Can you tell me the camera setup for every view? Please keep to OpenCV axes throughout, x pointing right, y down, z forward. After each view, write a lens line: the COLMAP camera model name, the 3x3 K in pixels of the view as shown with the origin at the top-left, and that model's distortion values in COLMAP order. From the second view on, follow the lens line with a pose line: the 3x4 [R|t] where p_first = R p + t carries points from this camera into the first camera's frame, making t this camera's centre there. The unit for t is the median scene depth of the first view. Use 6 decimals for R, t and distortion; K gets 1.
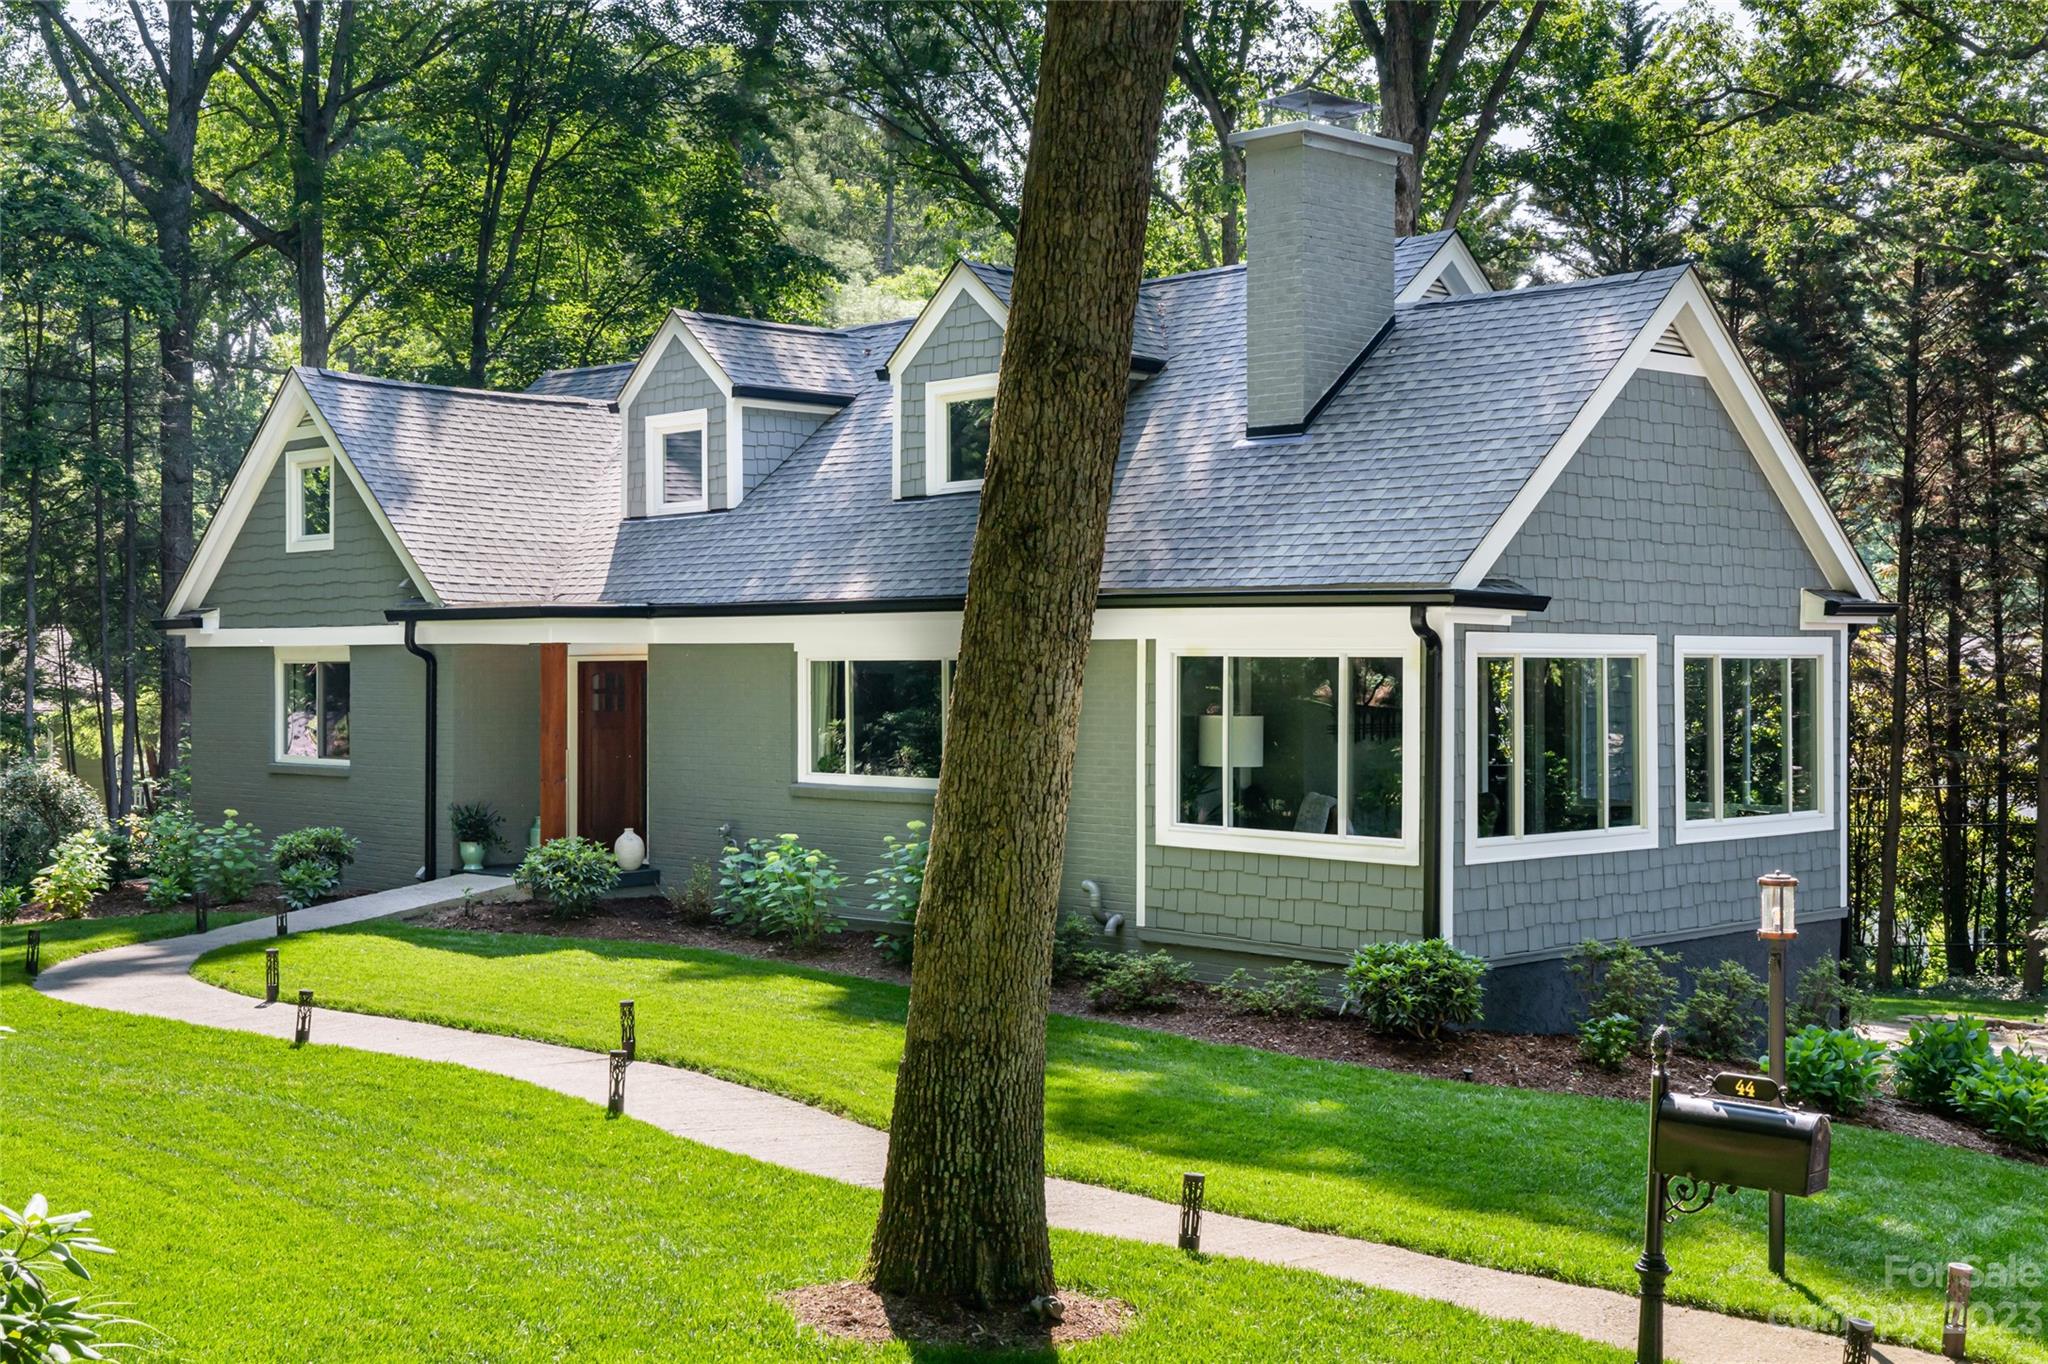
lens RADIAL K [[2362.1, 0, 1024.0], [0, 2362.1, 682.0], [0, 0, 1]] dist [-0.006031, 0.024688]
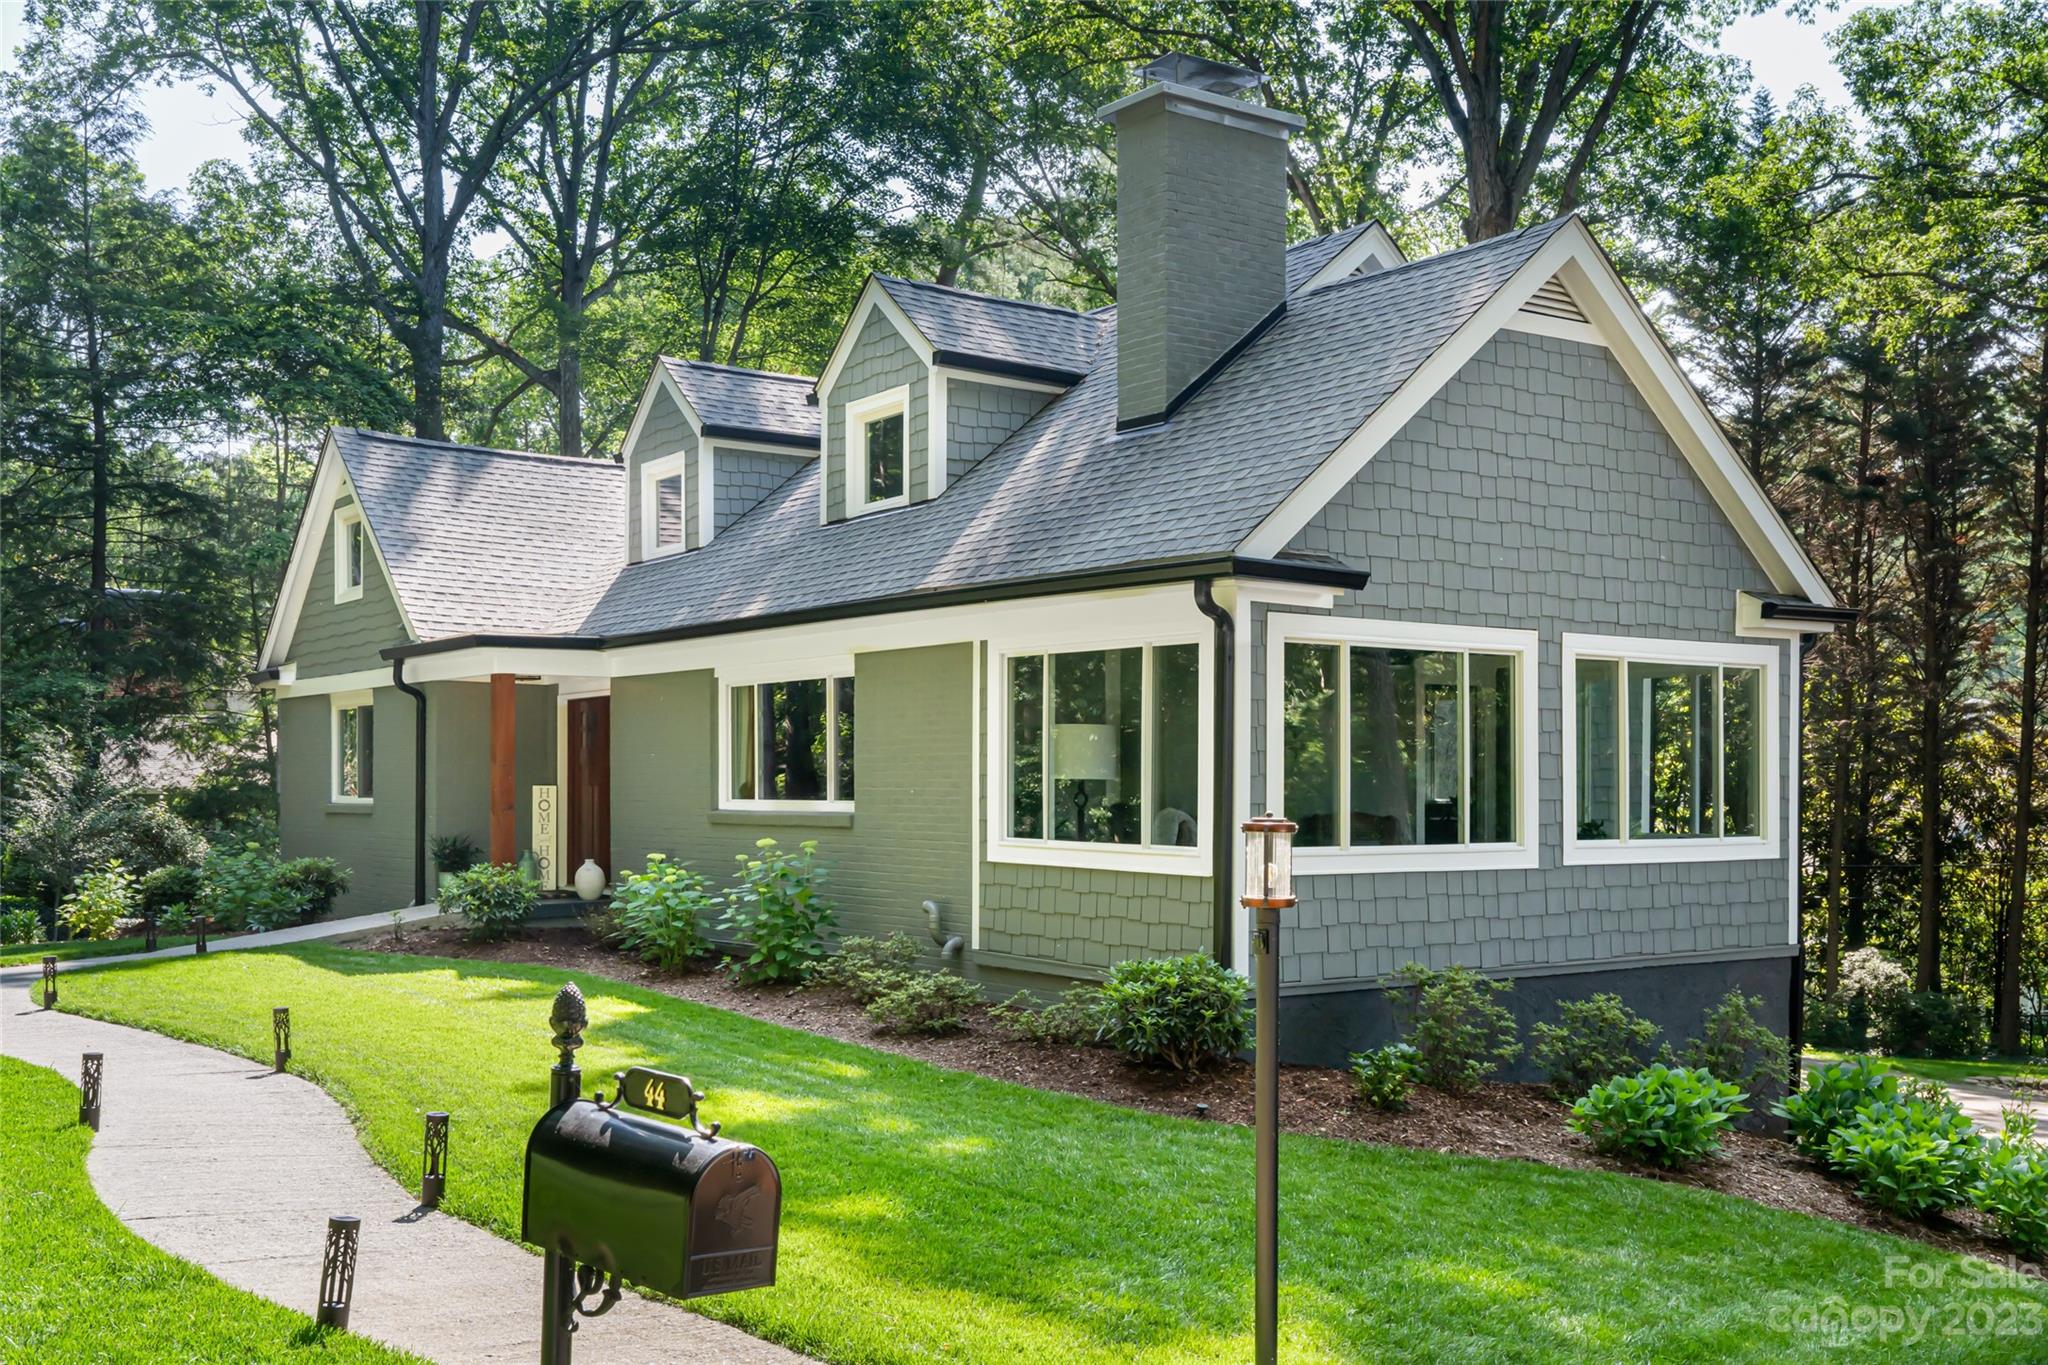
lens RADIAL K [[2018.3, 0, 1027.0], [0, 2018.3, 802.1], [0, 0, 1]] dist [-0.001541, -0.008162]
pose [[0.991013, 0.003408, -0.133724, 0.173492], [-0.002364, 0.999966, 0.007960, 0.038355], [0.133746, -0.007572, 0.990987, 0.209564]]
